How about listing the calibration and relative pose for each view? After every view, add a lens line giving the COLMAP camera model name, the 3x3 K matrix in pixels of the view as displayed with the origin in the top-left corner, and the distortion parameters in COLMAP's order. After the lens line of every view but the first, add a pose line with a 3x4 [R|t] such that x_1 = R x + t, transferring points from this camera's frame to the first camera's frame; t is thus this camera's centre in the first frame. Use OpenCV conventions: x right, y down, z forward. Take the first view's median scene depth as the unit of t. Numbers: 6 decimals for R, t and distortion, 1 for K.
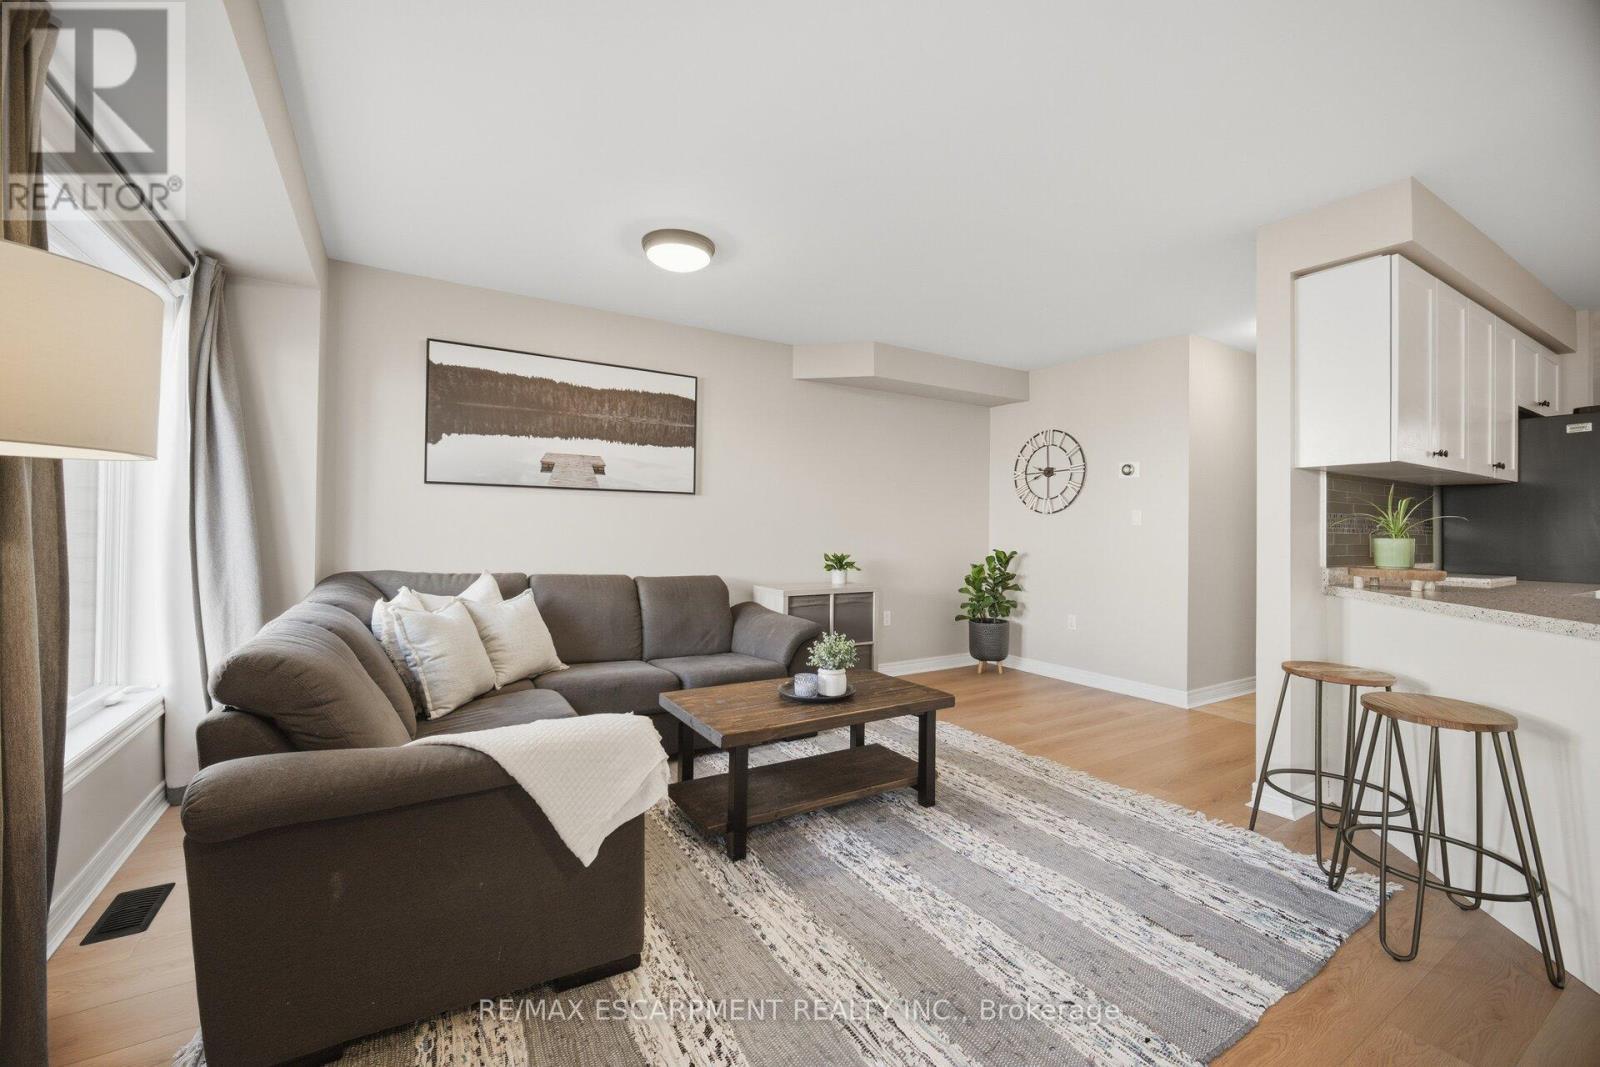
lens RADIAL K [[641.7, 0, 792.4], [0, 641.7, 523.1], [0, 0, 1]] dist [-0.006069, -0.000216]
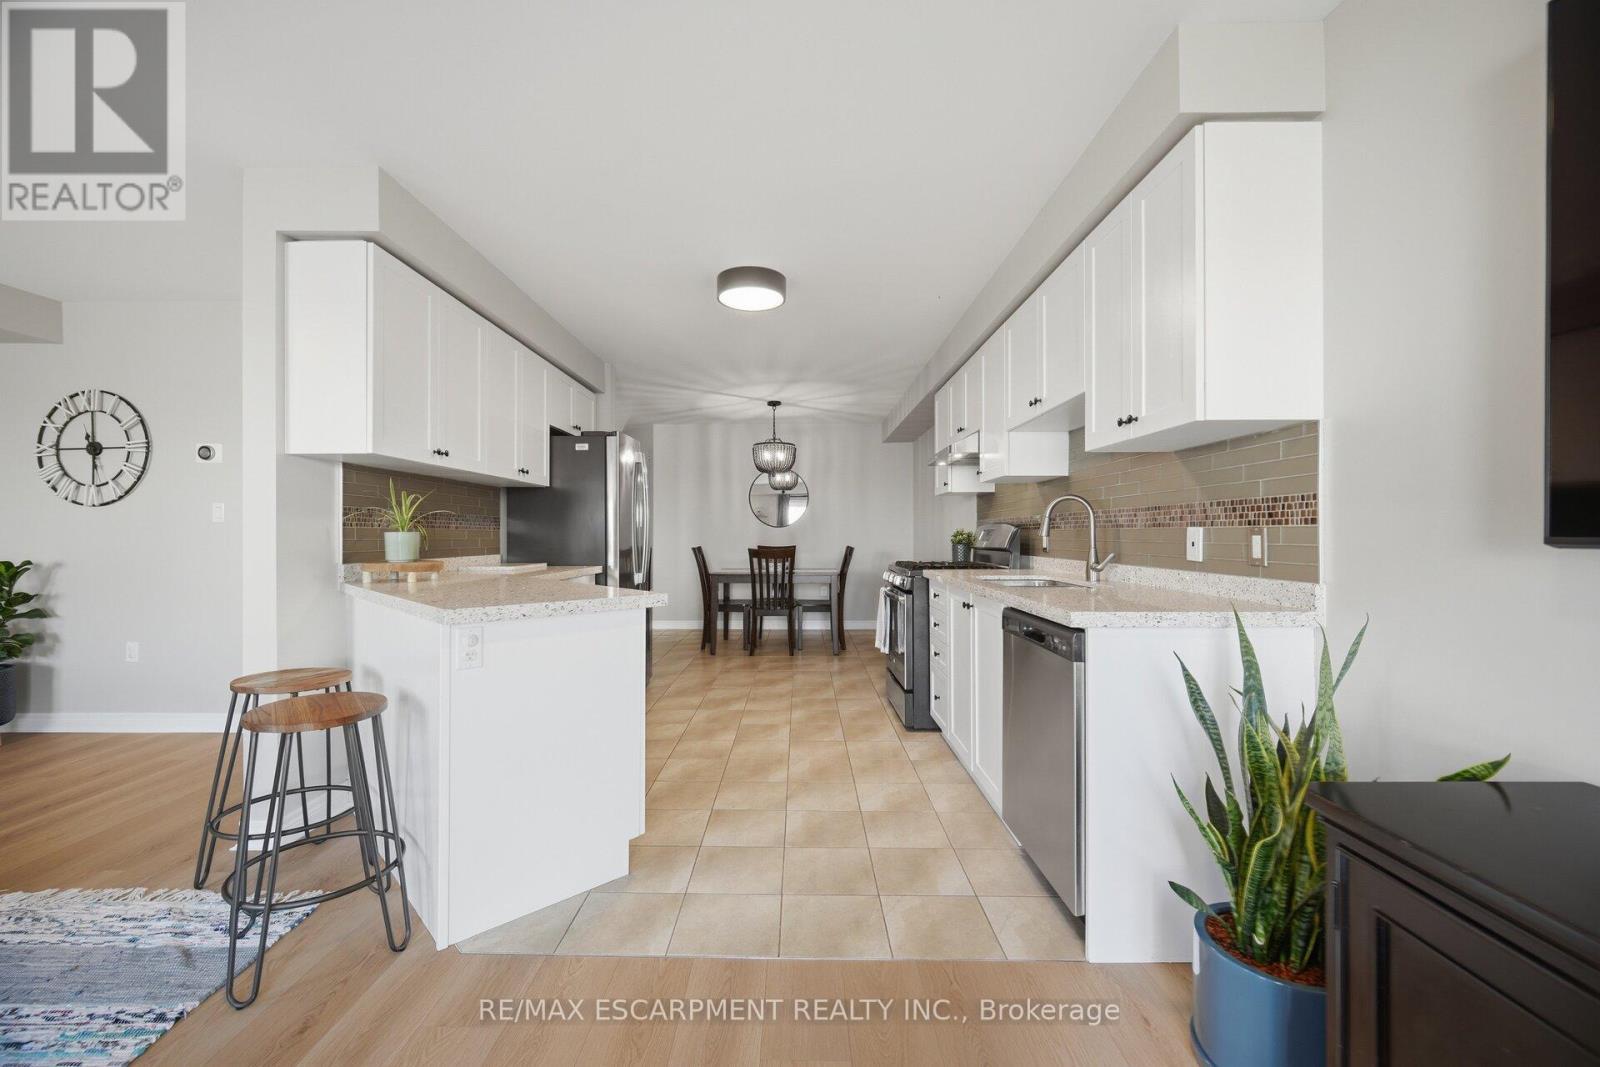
lens RADIAL K [[641.7, 0, 783.4], [0, 641.7, 539.0], [0, 0, 1]] dist [-0.006069, -0.000216]
pose [[0.537680, -0.017666, 0.842964, 0.403800], [-0.000170, 0.999778, 0.021060, 0.012757], [-0.843149, -0.011467, 0.537558, -0.063293]]
